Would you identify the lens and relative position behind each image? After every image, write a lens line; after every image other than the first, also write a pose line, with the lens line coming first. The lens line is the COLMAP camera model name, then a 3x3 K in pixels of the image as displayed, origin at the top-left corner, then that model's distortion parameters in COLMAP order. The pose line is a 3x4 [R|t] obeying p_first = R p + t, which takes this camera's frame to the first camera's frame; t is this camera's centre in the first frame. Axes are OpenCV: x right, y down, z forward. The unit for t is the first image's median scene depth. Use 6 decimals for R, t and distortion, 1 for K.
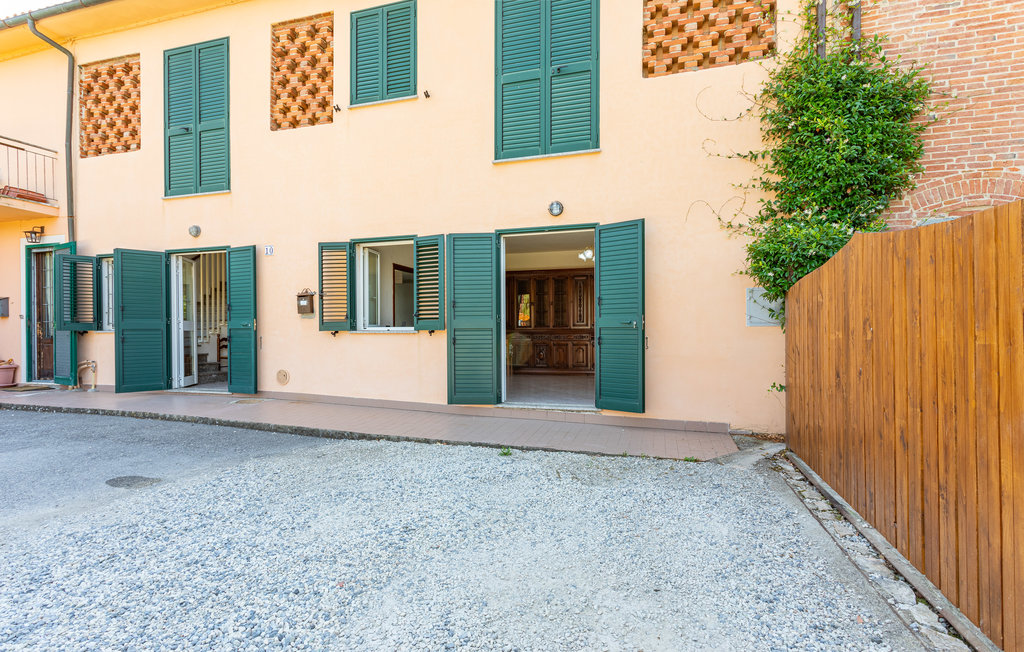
lens RADIAL K [[493.6, 0, 509.5], [0, 493.6, 332.9], [0, 0, 1]] dist [0.004040, 0.001474]
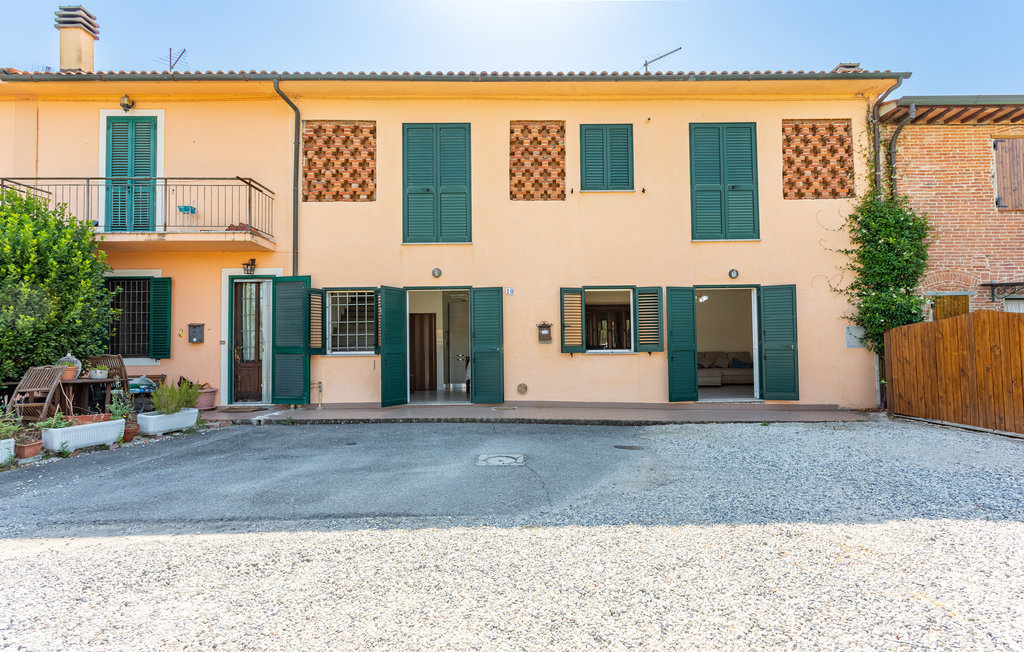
lens RADIAL K [[493.6, 0, 515.2], [0, 493.6, 334.3], [0, 0, 1]] dist [0.004040, 0.001474]
pose [[0.952532, 0.002324, 0.304429, -0.876095], [0.009755, 0.999224, -0.038150, -0.004762], [-0.304282, 0.039309, 0.951771, -0.233960]]
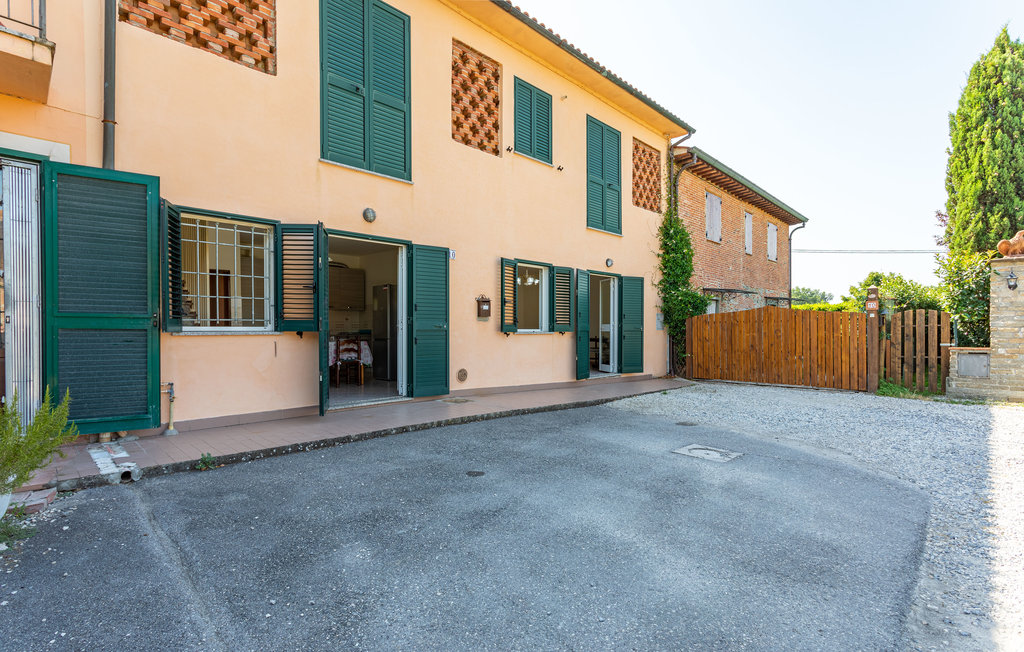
lens RADIAL K [[493.6, 0, 516.1], [0, 493.6, 334.1], [0, 0, 1]] dist [0.004040, 0.001474]
pose [[0.449084, -0.004350, 0.893479, -1.363427], [0.001706, 0.999991, 0.004011, -0.004108], [-0.893488, -0.000277, 0.449087, 0.419422]]
